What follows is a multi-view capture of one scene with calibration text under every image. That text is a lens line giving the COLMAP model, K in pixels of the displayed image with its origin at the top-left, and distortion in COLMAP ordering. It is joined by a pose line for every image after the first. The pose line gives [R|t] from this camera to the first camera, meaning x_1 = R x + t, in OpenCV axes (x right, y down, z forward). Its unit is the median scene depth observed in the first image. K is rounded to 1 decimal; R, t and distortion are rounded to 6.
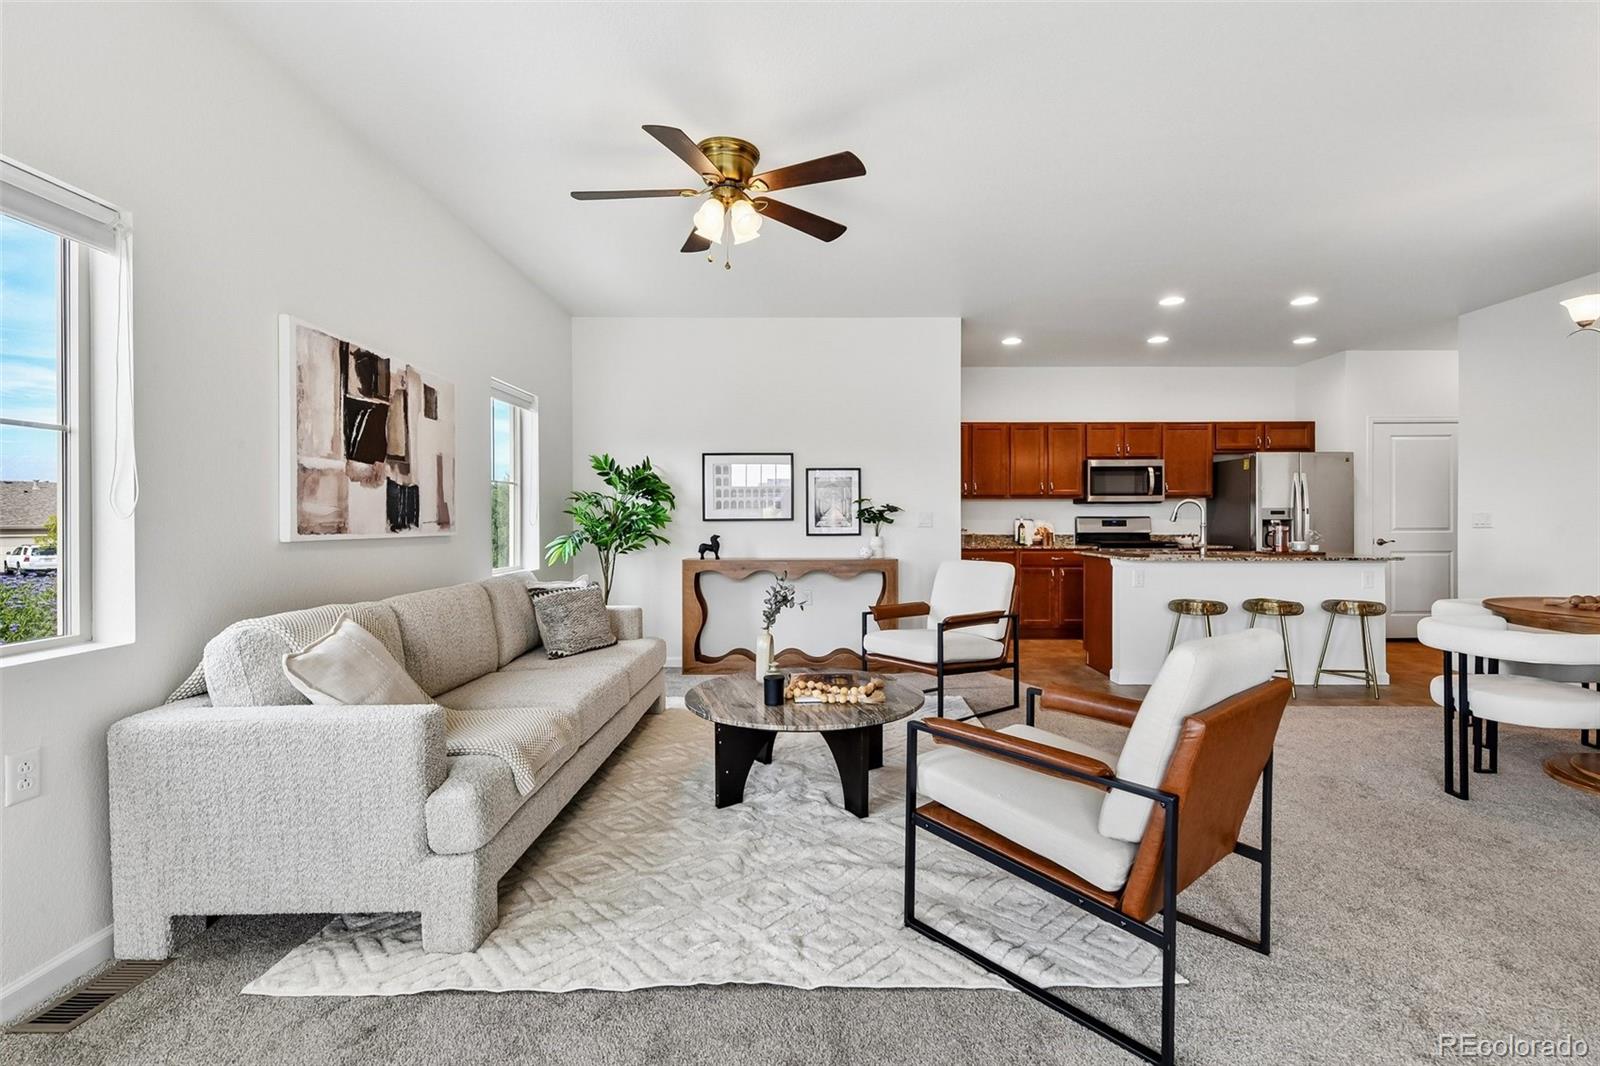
lens RADIAL K [[715.6, 0, 816.8], [0, 715.6, 526.3], [0, 0, 1]] dist [0.001863, -0.001246]
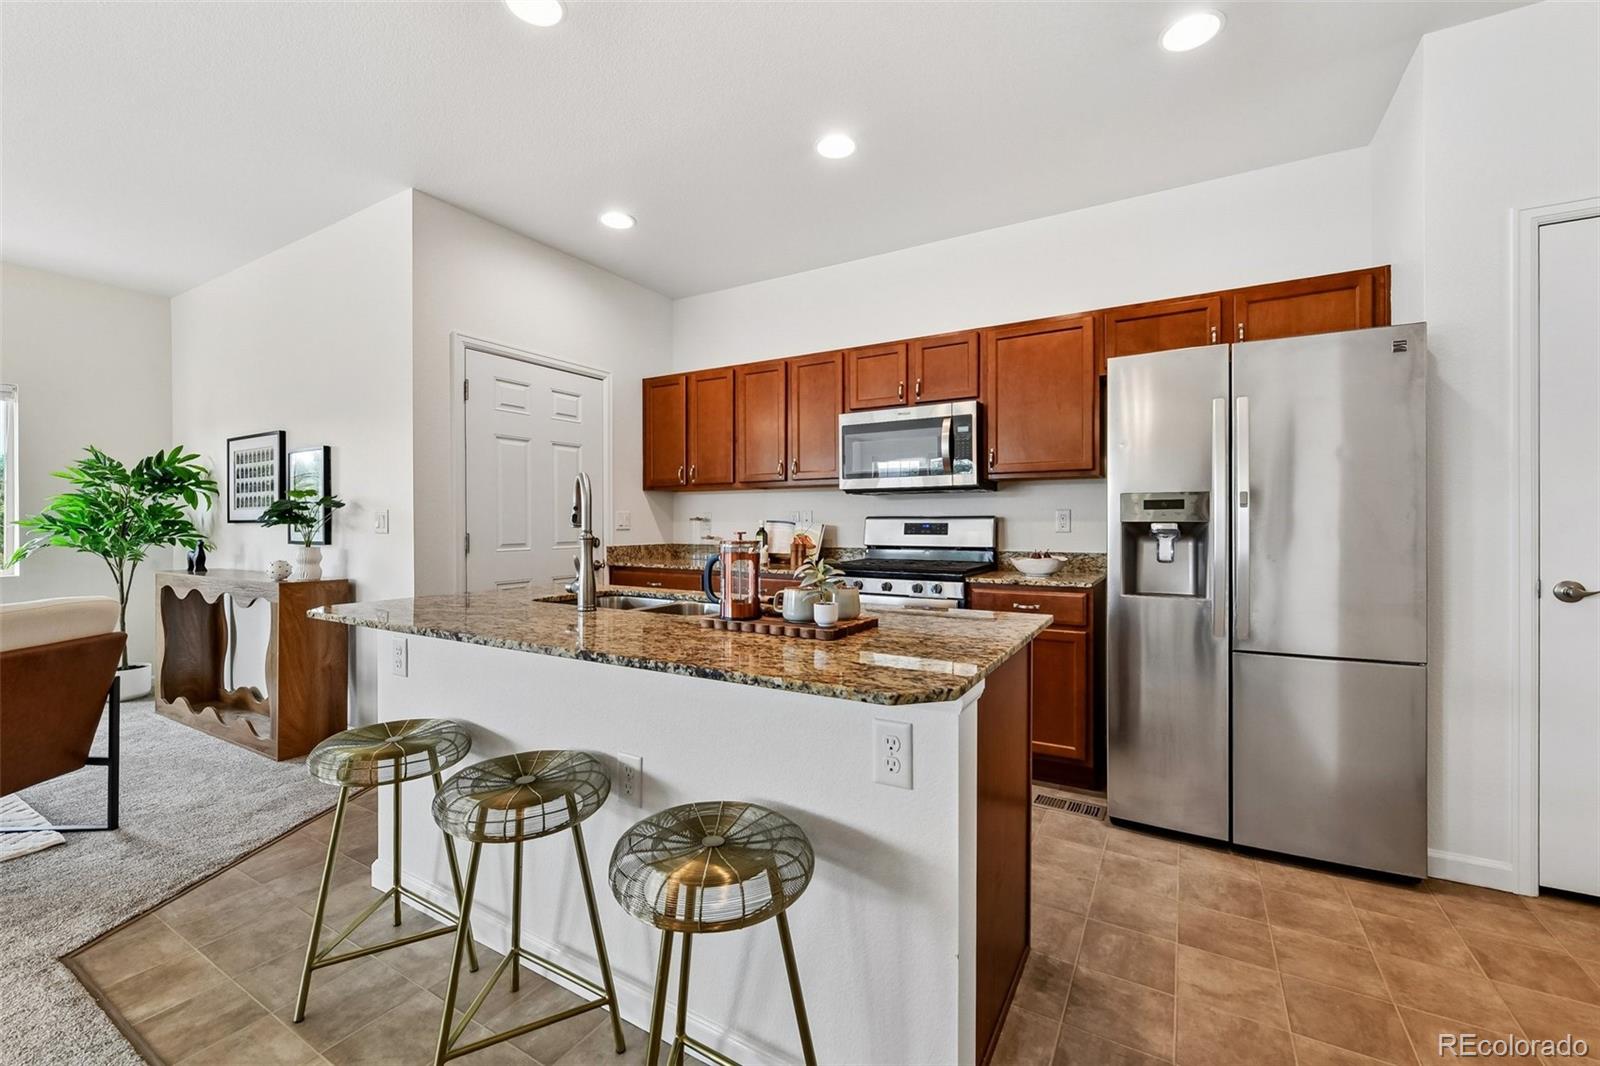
lens RADIAL K [[649.6, 0, 808.3], [0, 649.6, 526.9], [0, 0, 1]] dist [-0.003744, -0.000506]
pose [[0.863976, 0.004821, -0.503510, 0.783958], [-0.005809, 0.999983, -0.000392, -0.006761], [0.503500, 0.003263, 0.863989, 0.709873]]
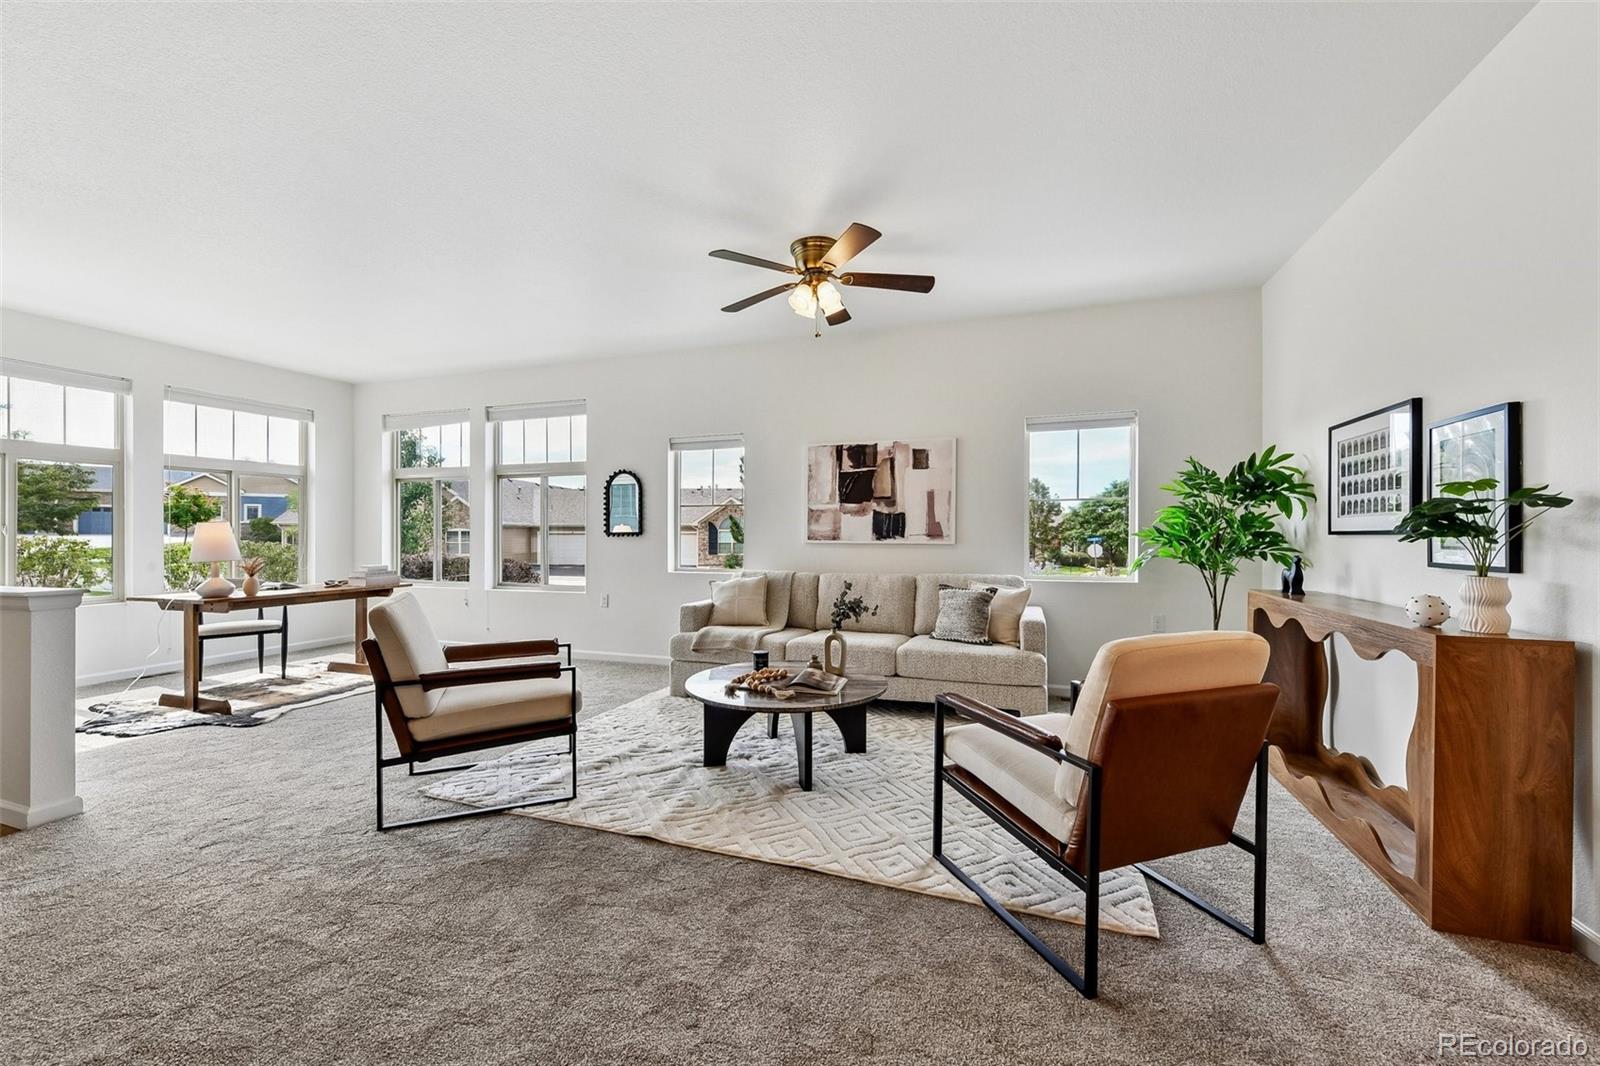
lens RADIAL K [[631.5, 0, 807.6], [0, 631.5, 534.2], [0, 0, 1]] dist [0.003538, -0.000879]
pose [[-0.331285, 0.002188, -0.943528, 0.529343], [-0.007279, 0.999962, 0.004874, -0.007632], [0.943503, 0.008483, -0.331257, 0.762182]]
